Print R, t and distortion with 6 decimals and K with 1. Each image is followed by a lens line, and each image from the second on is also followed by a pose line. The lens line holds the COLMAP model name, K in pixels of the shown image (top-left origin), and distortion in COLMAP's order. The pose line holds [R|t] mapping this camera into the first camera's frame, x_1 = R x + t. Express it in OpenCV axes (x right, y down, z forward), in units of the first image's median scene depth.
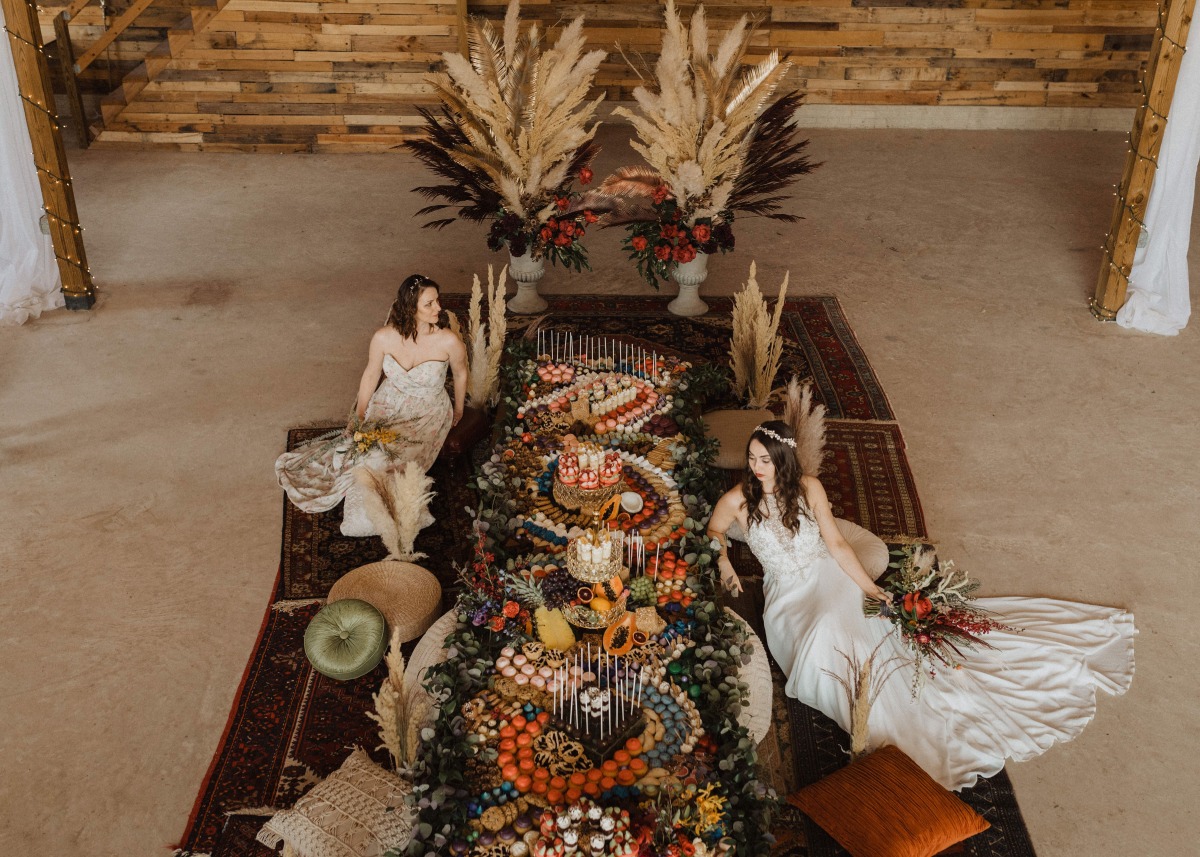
lens RADIAL K [[1239.4, 0, 593.4], [0, 1239.4, 431.2], [0, 0, 1]] dist [-0.002262, 0.005866]
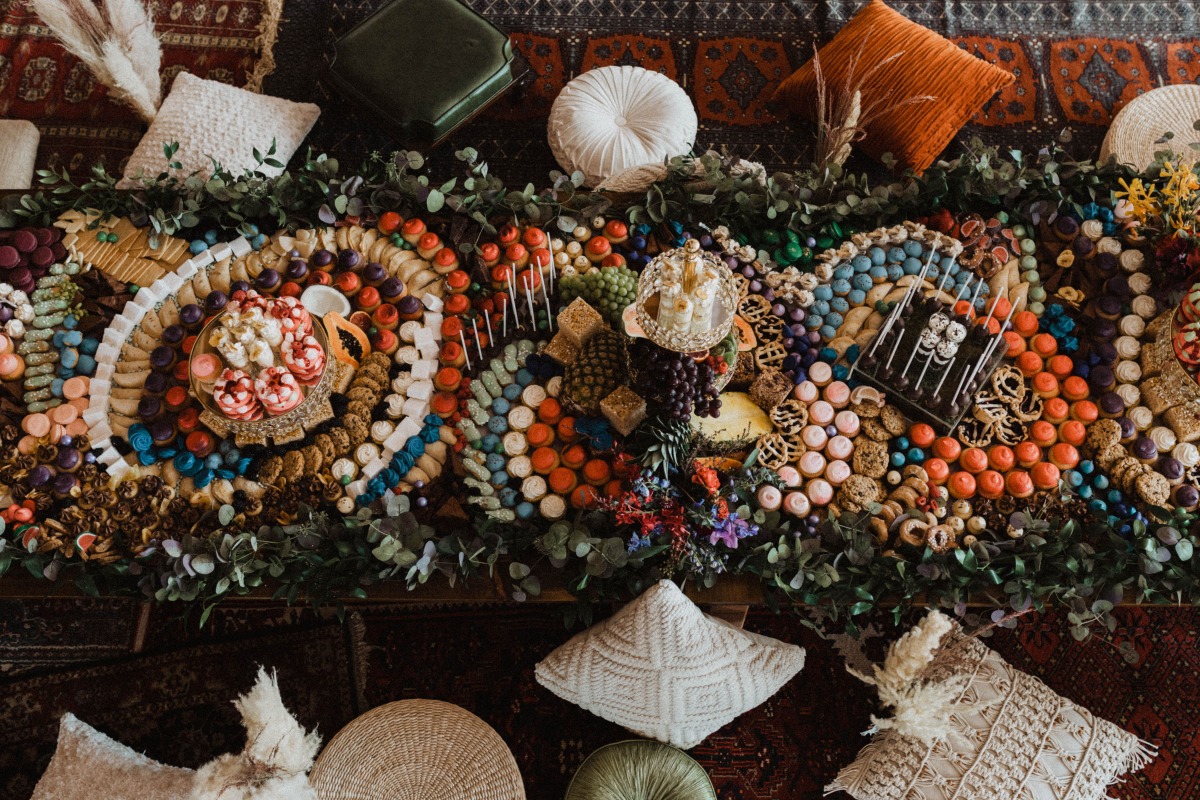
lens RADIAL K [[1219.8, 0, 599.0], [0, 1219.8, 392.0], [0, 0, 1]] dist [-0.007977, -0.000948]
pose [[-0.011549, -0.905589, 0.423999, -0.222974], [0.501654, 0.361557, 0.785888, -0.275908], [-0.864991, 0.221777, 0.450117, 0.673938]]
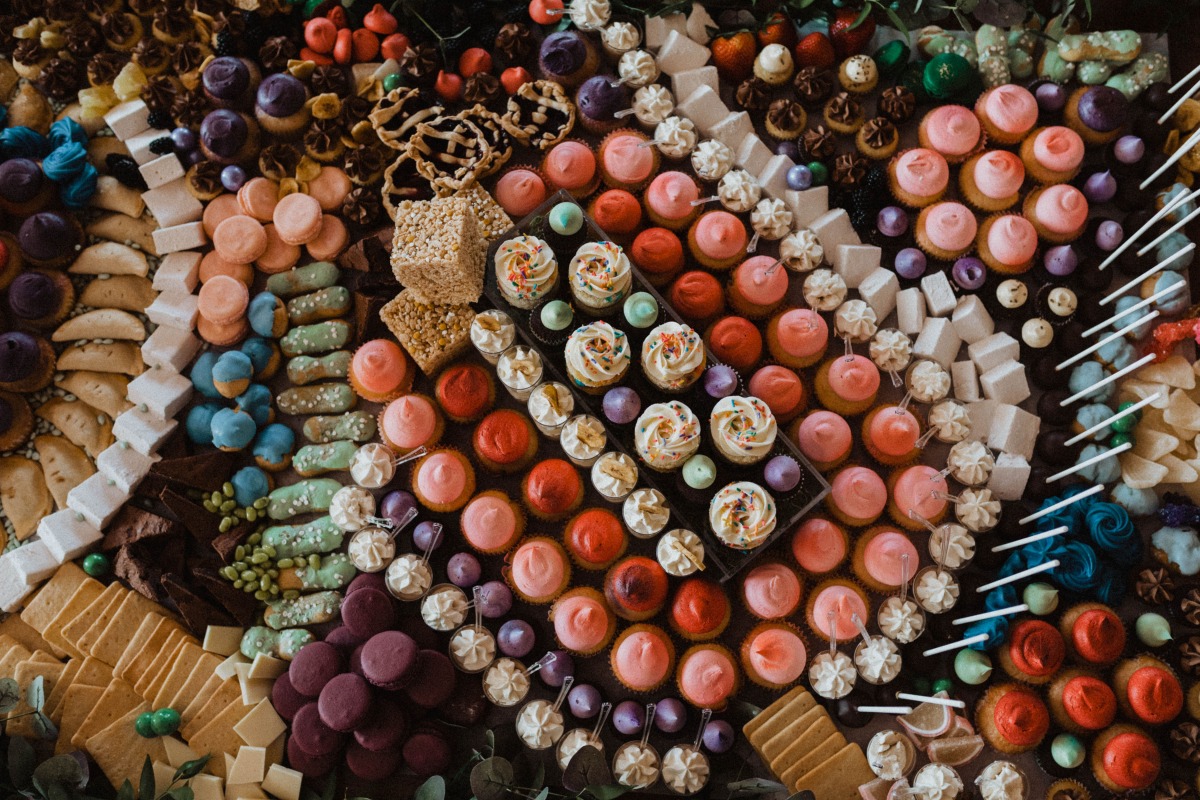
lens RADIAL K [[1172.5, 0, 598.8], [0, 1172.5, 399.3], [0, 0, 1]] dist [-0.001946, 0.011221]
pose [[-0.061268, 0.973639, -0.219714, 0.055414], [-0.475369, 0.165094, 0.864157, -0.201560], [0.877650, 0.157391, 0.452723, 1.056247]]
